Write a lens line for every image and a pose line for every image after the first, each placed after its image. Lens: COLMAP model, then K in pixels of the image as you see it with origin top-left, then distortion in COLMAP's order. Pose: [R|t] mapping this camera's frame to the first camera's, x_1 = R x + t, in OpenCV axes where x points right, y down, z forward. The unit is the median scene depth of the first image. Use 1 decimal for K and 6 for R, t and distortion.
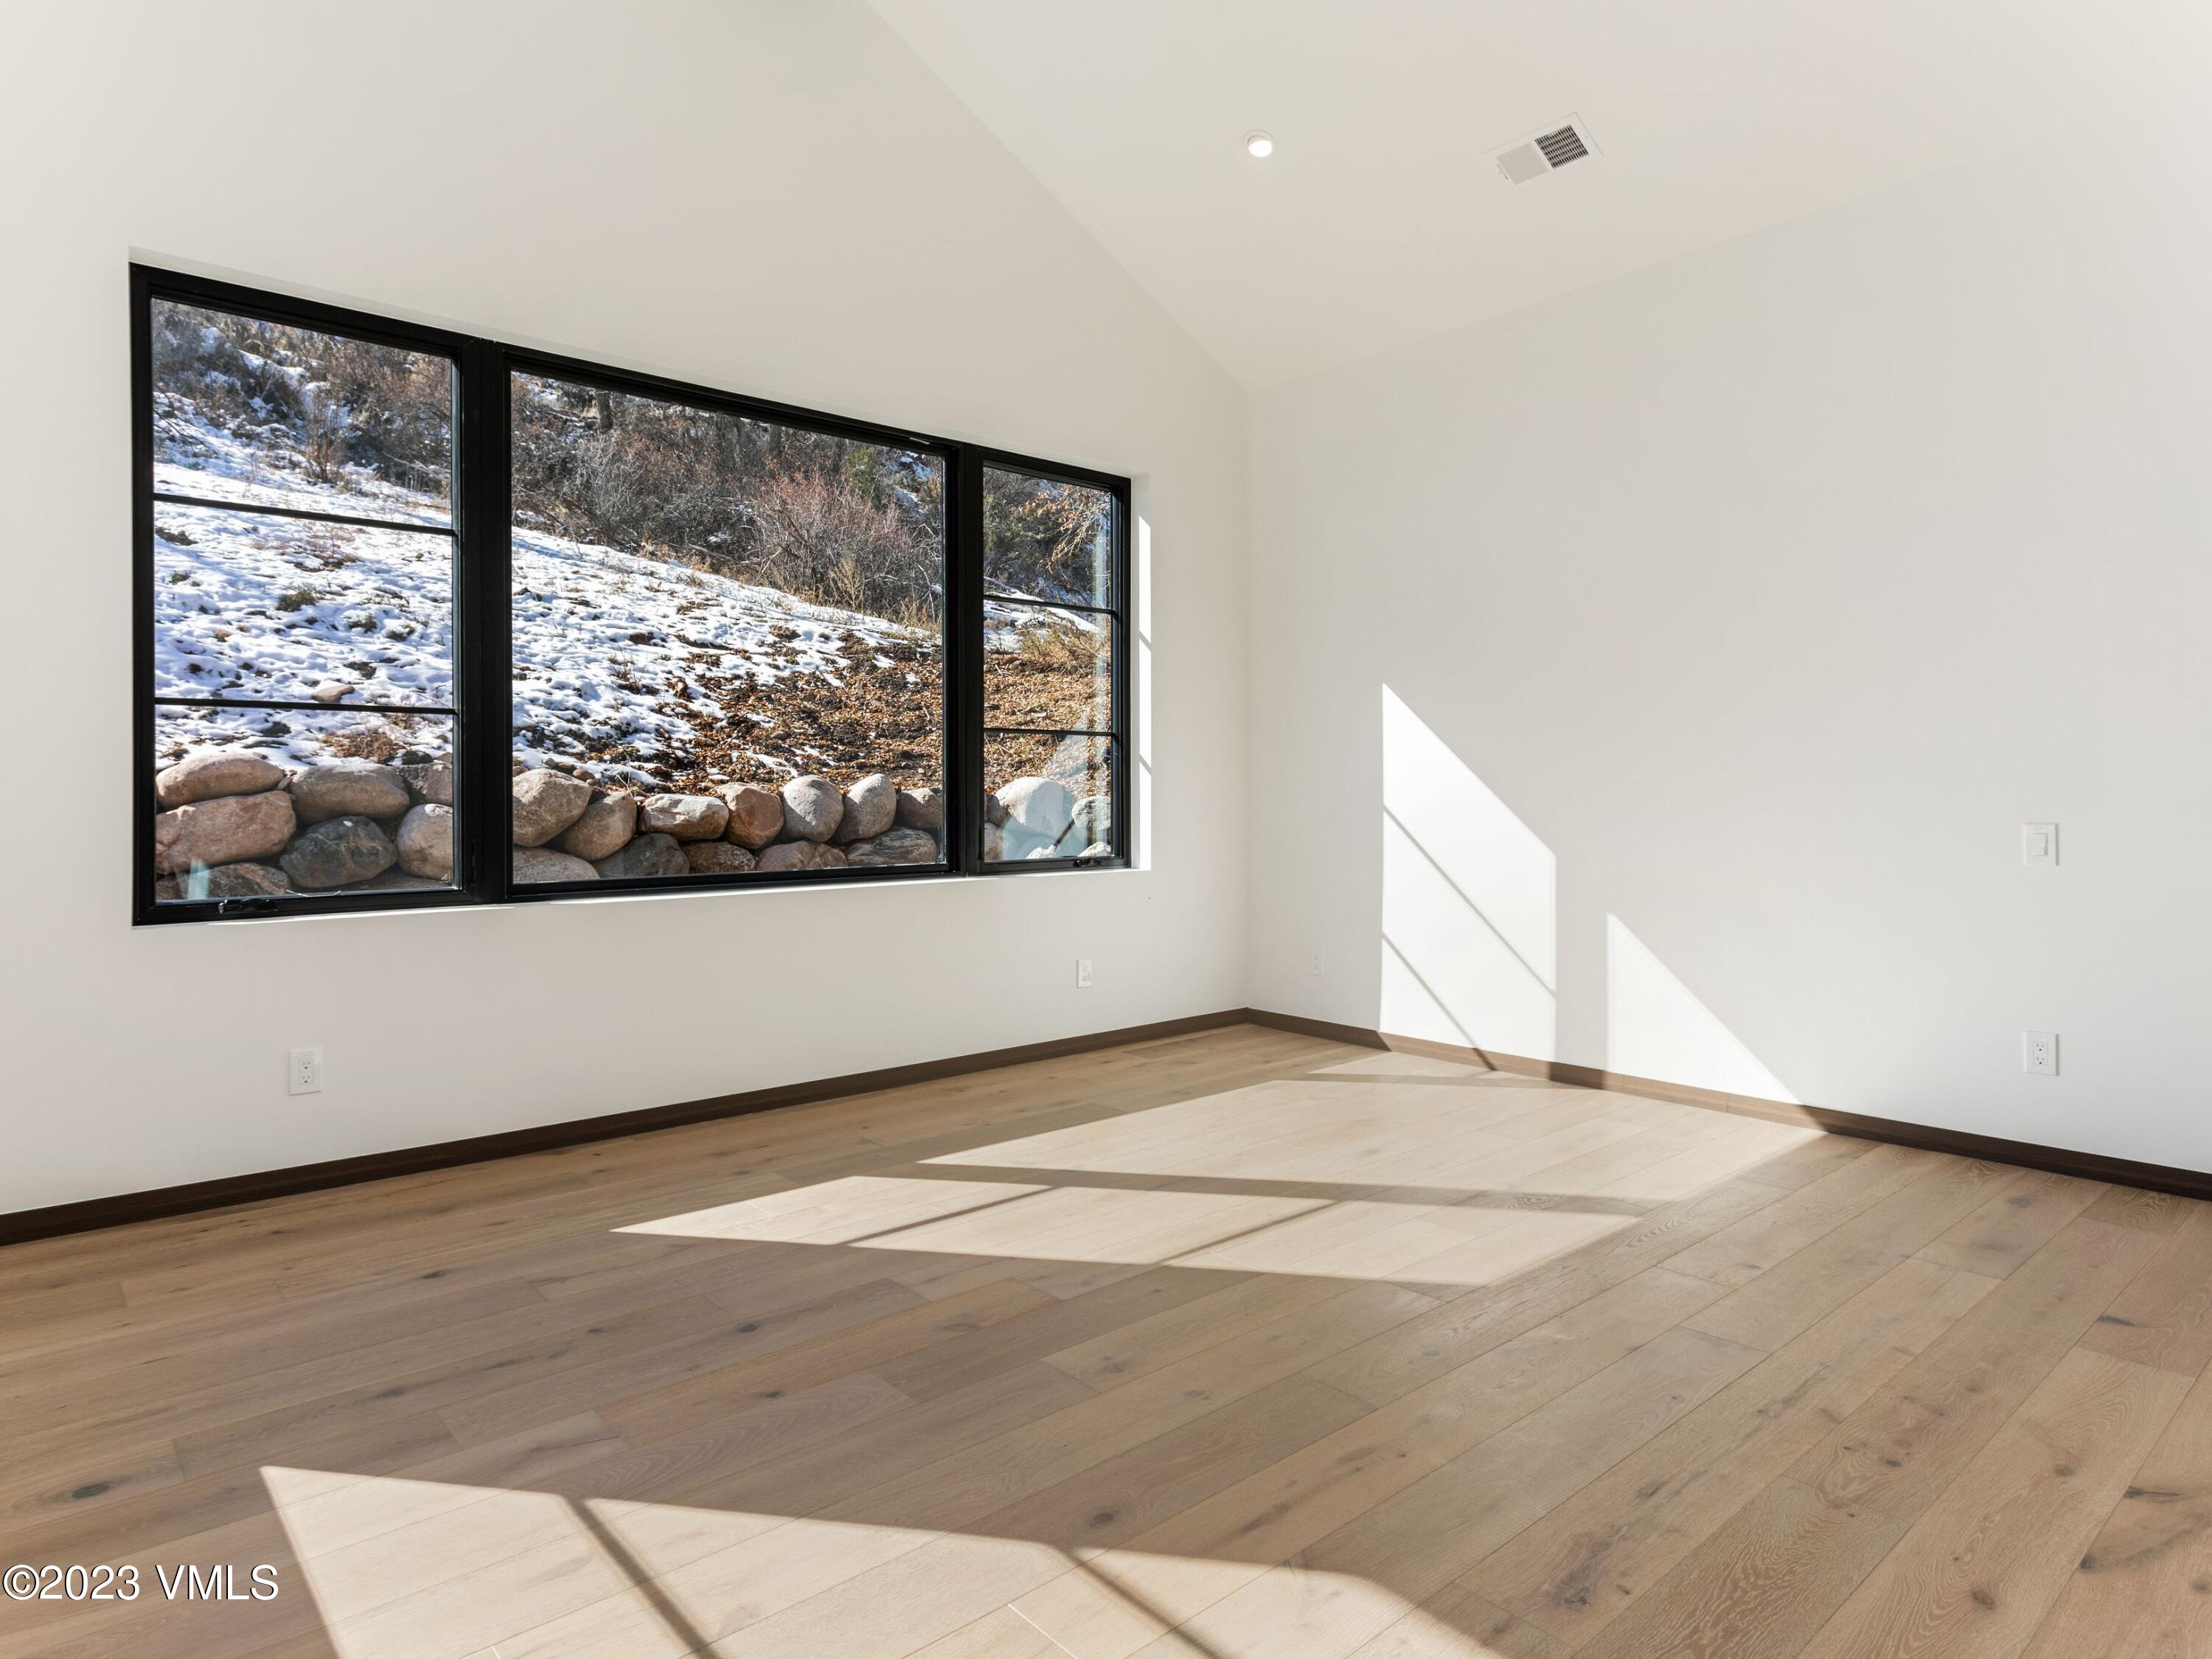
lens RADIAL K [[1276.7, 0, 1107.7], [0, 1276.7, 808.4], [0, 0, 1]] dist [0.006573, 0.000524]
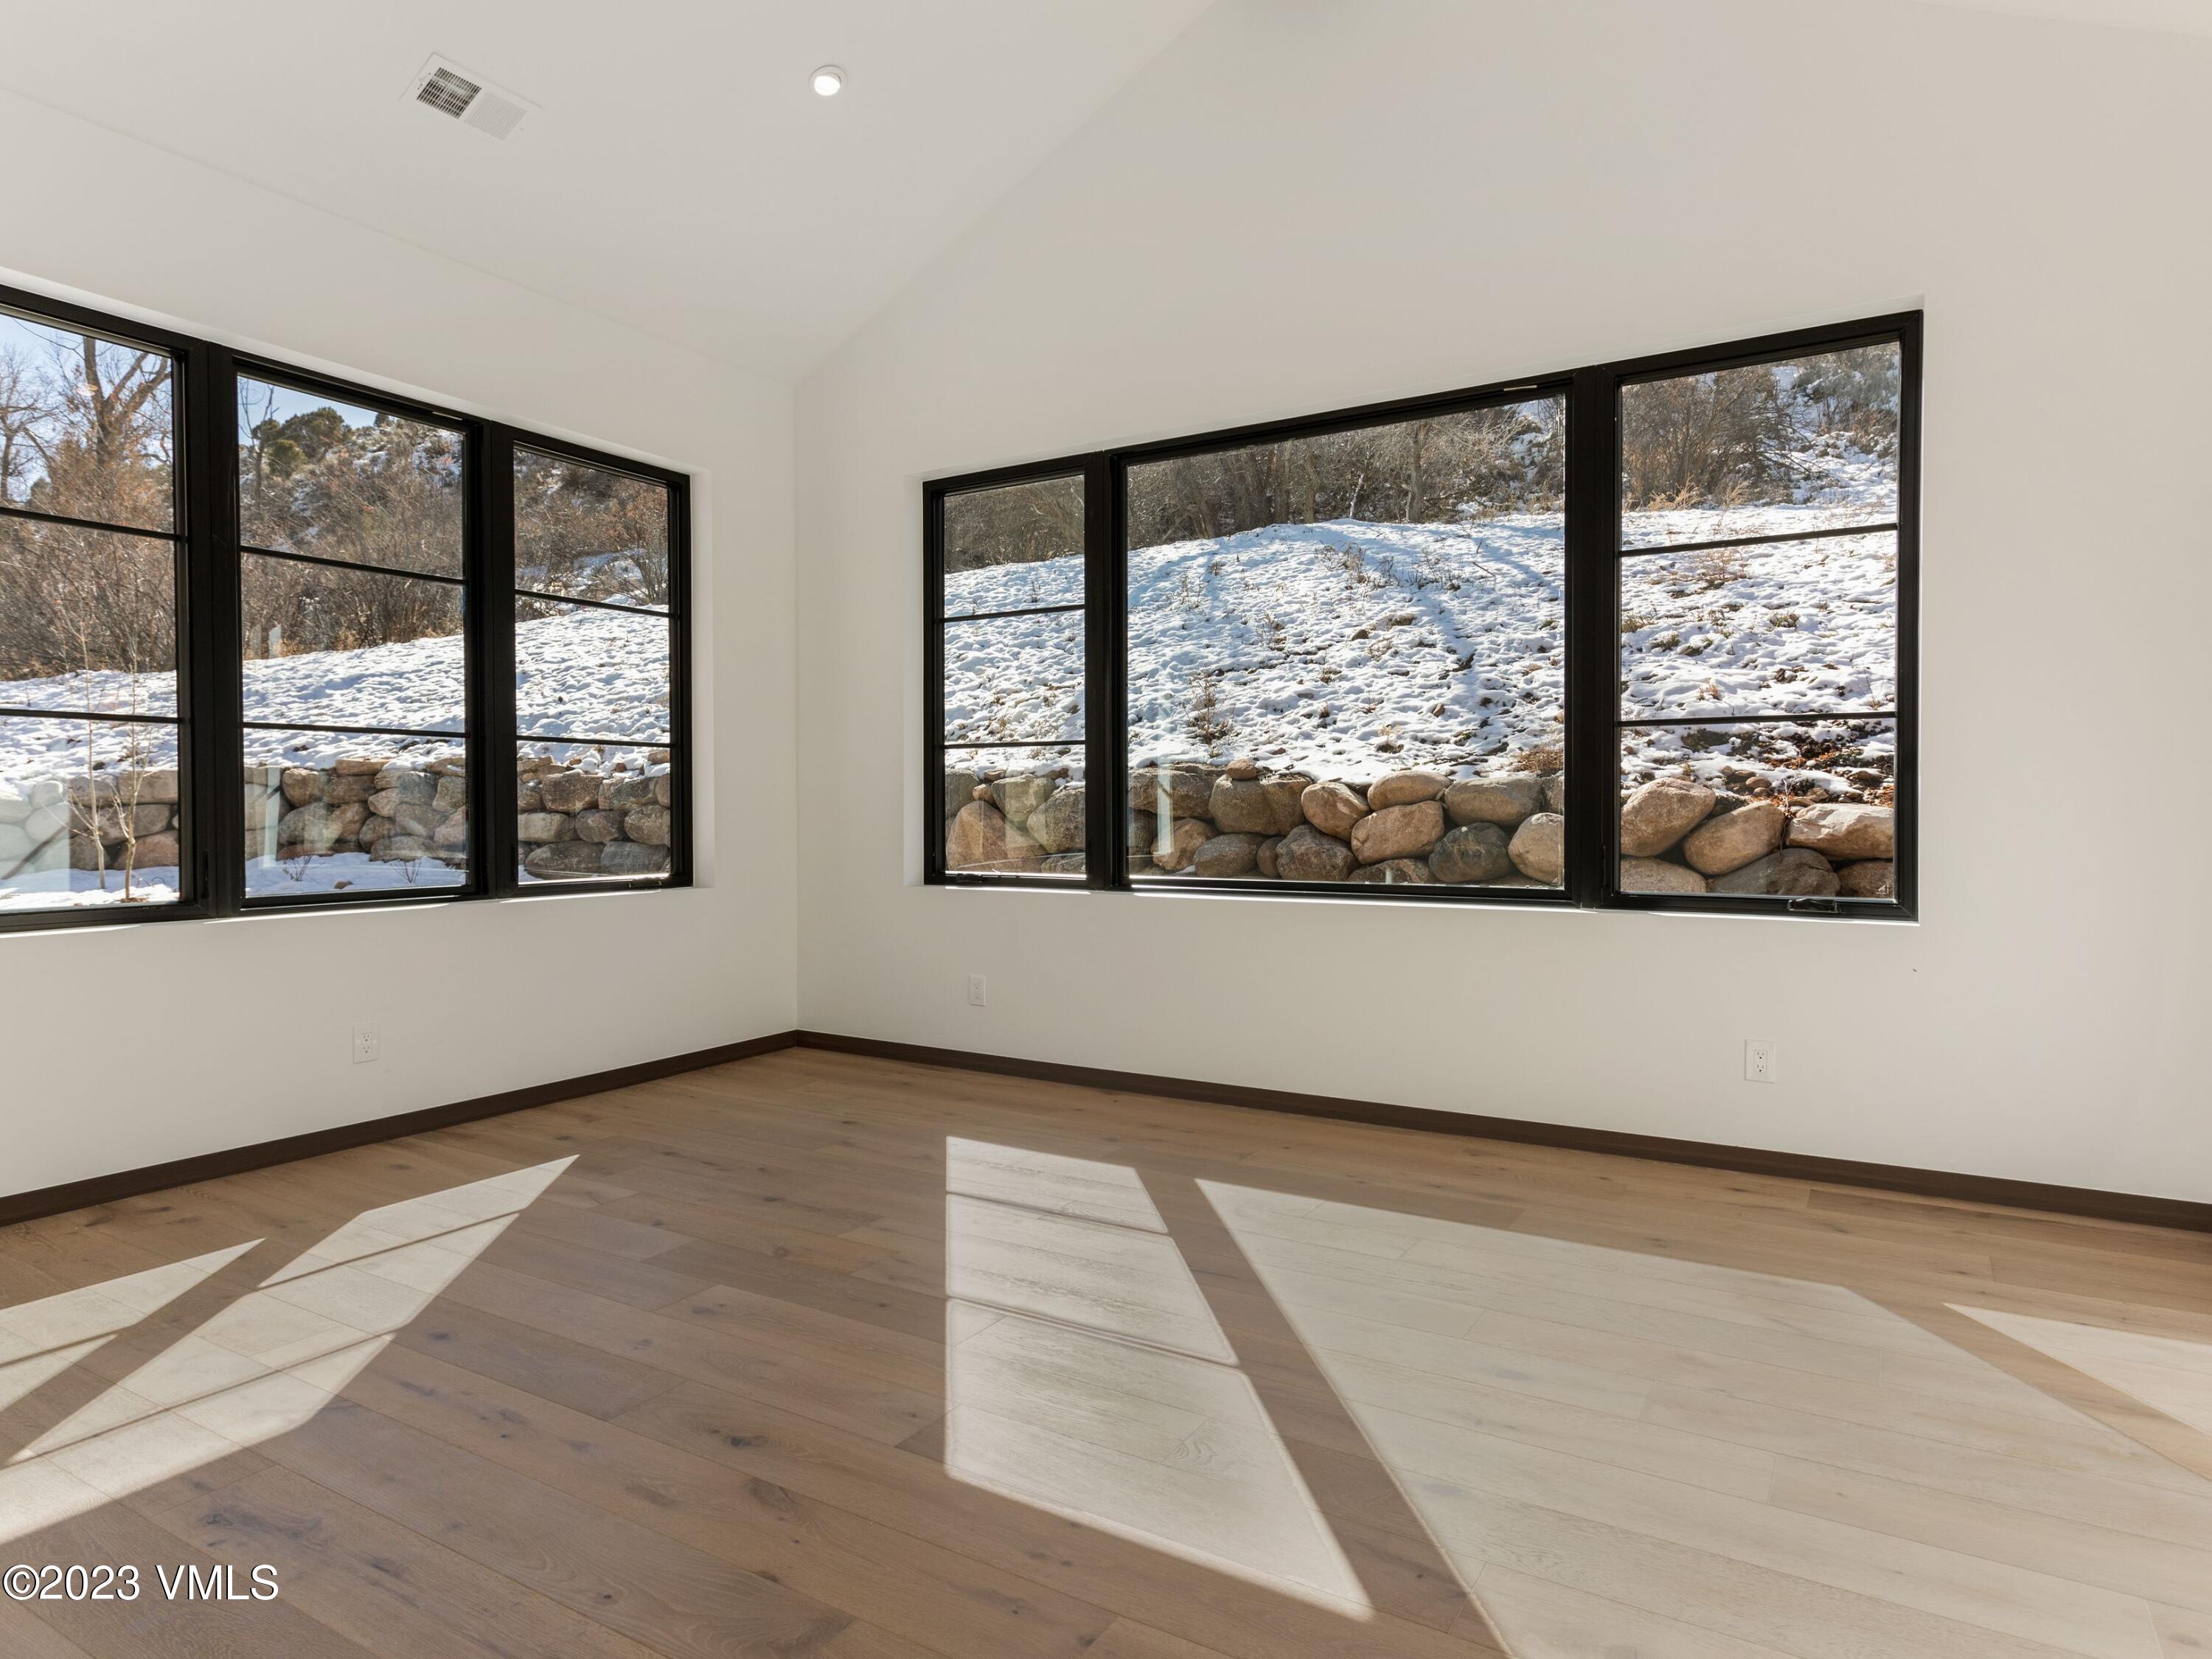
lens RADIAL K [[1276.7, 0, 1120.1], [0, 1276.7, 818.3], [0, 0, 1]] dist [0.006573, 0.000524]
pose [[0.310627, 0.012216, -0.950454, 0.420683], [-0.011500, 0.999893, 0.009093, -0.004798], [0.950462, 0.008106, 0.310734, 0.350695]]
